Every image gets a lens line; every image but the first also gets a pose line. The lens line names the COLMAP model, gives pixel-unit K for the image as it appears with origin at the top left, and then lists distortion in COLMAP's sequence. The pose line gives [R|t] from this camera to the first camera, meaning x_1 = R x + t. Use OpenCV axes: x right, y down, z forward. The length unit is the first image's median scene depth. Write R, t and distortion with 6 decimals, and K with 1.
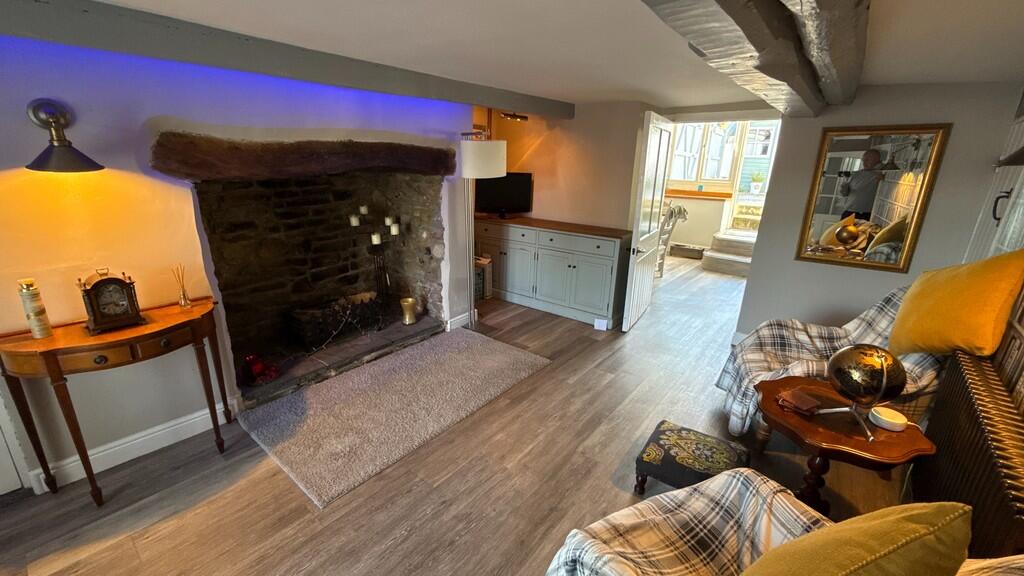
lens RADIAL K [[408.6, 0, 508.6], [0, 408.6, 287.8], [0, 0, 1]] dist [0.001623, 0.000177]
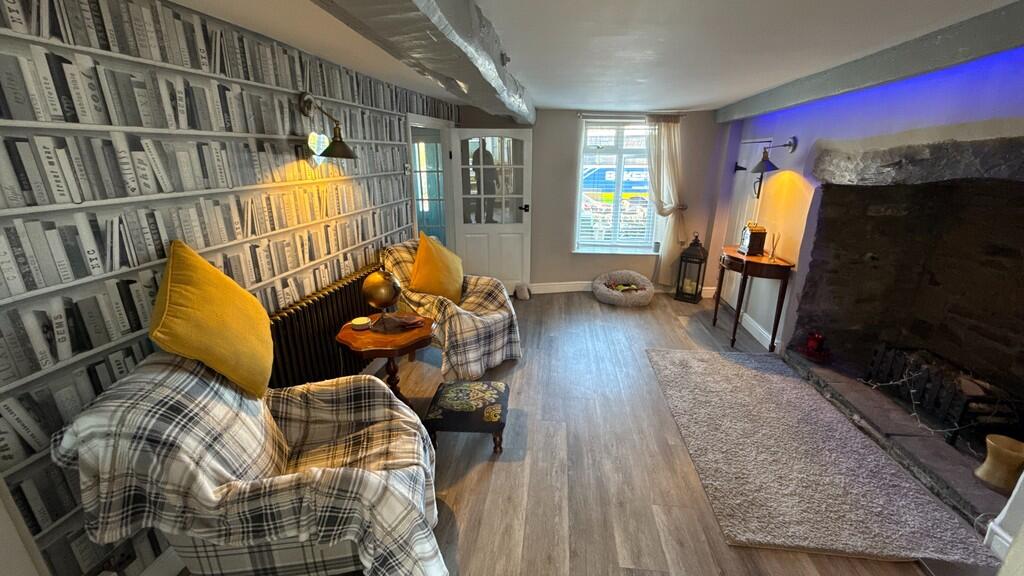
lens RADIAL K [[408.6, 0, 511.4], [0, 408.6, 292.1], [0, 0, 1]] dist [0.001623, 0.000177]
pose [[-0.845124, 0.140222, -0.515852, 0.591071], [-0.175220, 0.839012, 0.515129, -0.323190], [0.505038, 0.525735, -0.684499, 1.076930]]
